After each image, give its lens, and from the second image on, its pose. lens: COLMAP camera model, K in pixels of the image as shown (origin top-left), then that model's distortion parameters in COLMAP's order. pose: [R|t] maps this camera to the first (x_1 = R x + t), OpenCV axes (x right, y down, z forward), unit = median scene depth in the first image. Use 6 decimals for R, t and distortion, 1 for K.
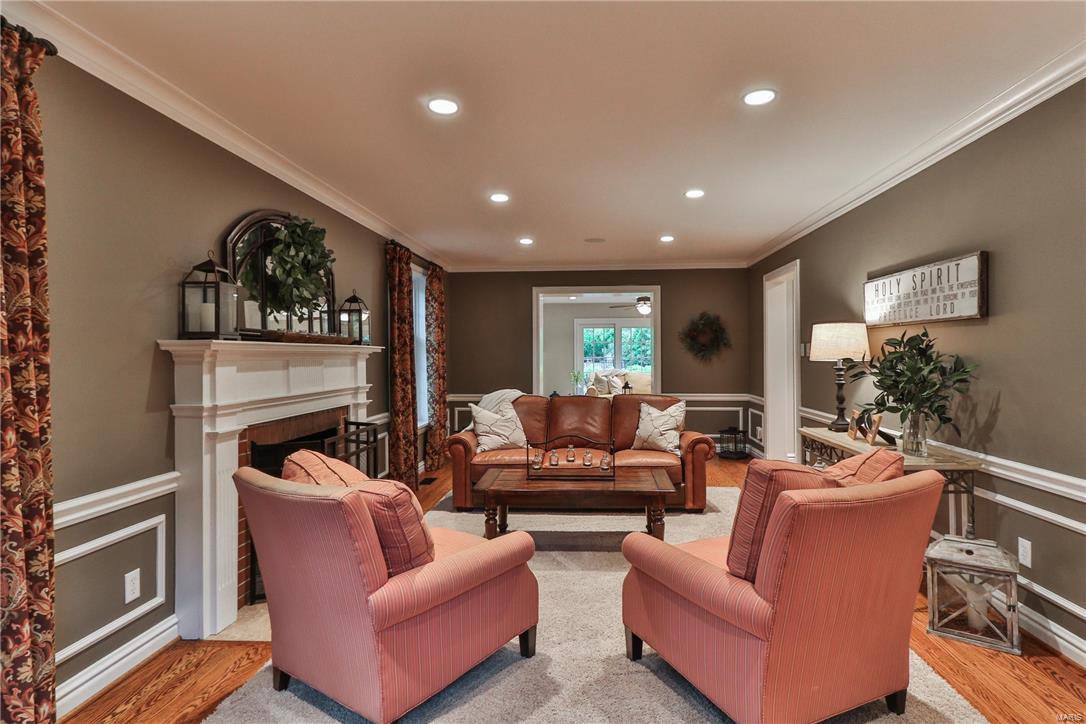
lens RADIAL K [[561.6, 0, 554.4], [0, 561.6, 354.9], [0, 0, 1]] dist [0.022054, -0.016687]
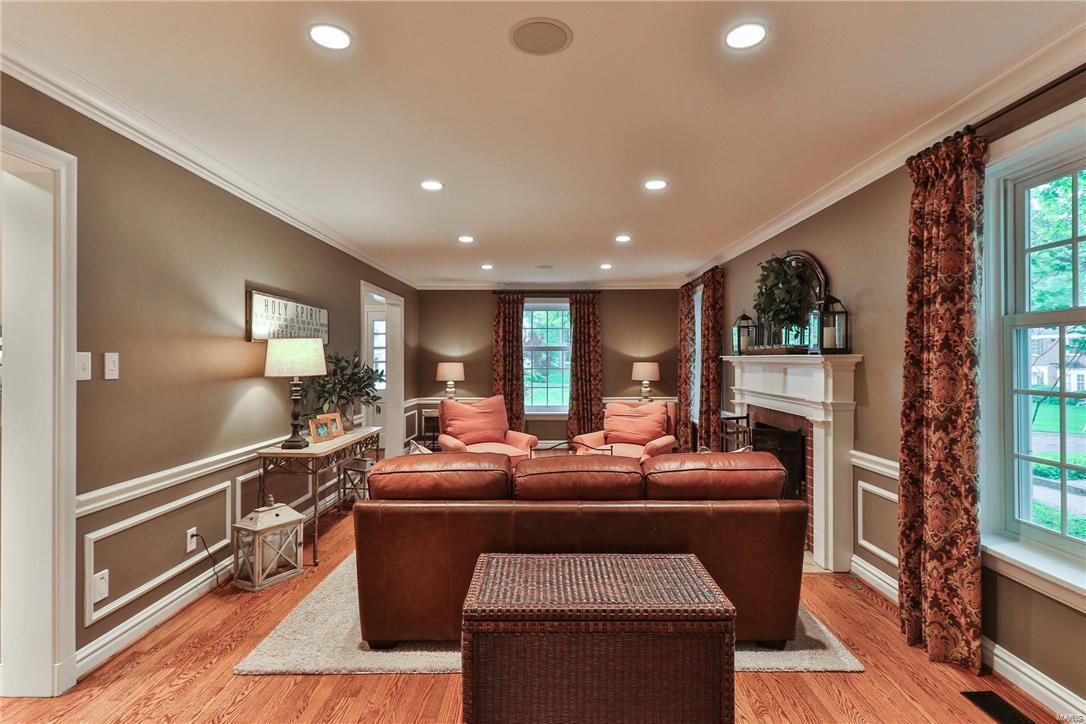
lens RADIAL K [[561.6, 0, 554.4], [0, 561.6, 354.9], [0, 0, 1]] dist [0.022054, -0.016687]
pose [[-0.996609, 0.005130, -0.082128, 0.152107], [0.005716, 0.999960, -0.006905, -0.017880], [0.082090, -0.007351, -0.996598, 2.170831]]
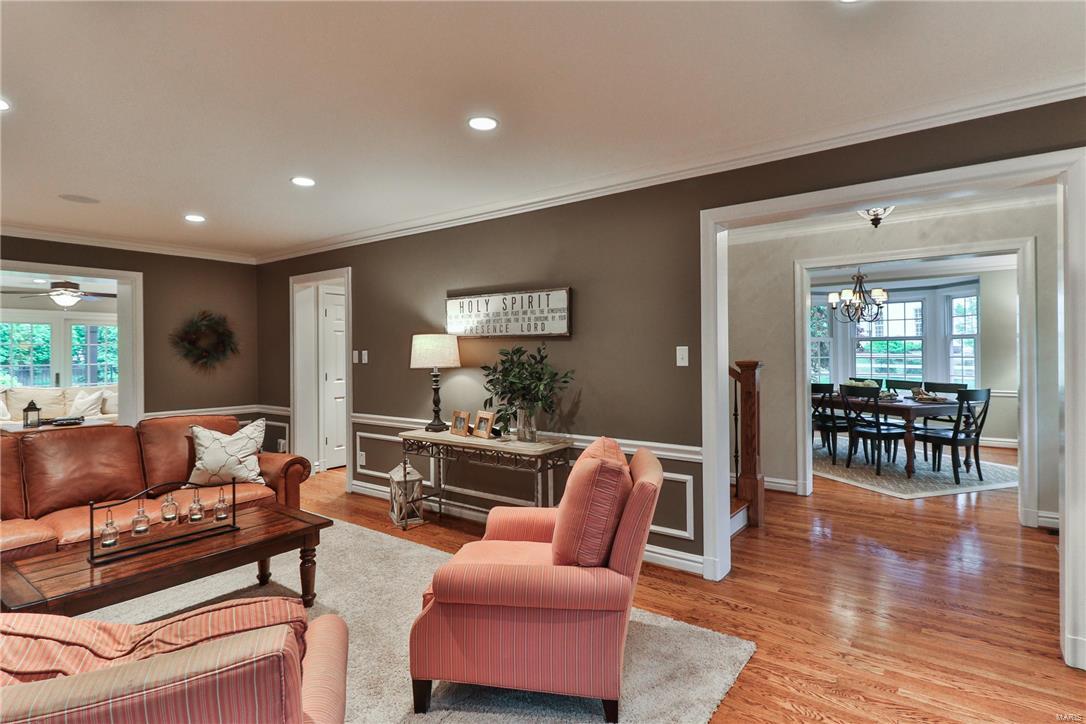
lens RADIAL K [[561.6, 0, 554.4], [0, 561.6, 354.9], [0, 0, 1]] dist [0.022054, -0.016687]
pose [[0.538048, -0.002186, 0.842912, -0.327003], [0.006372, 0.999979, -0.001474, -0.012939], [-0.842890, 0.006164, 0.538050, 0.225659]]
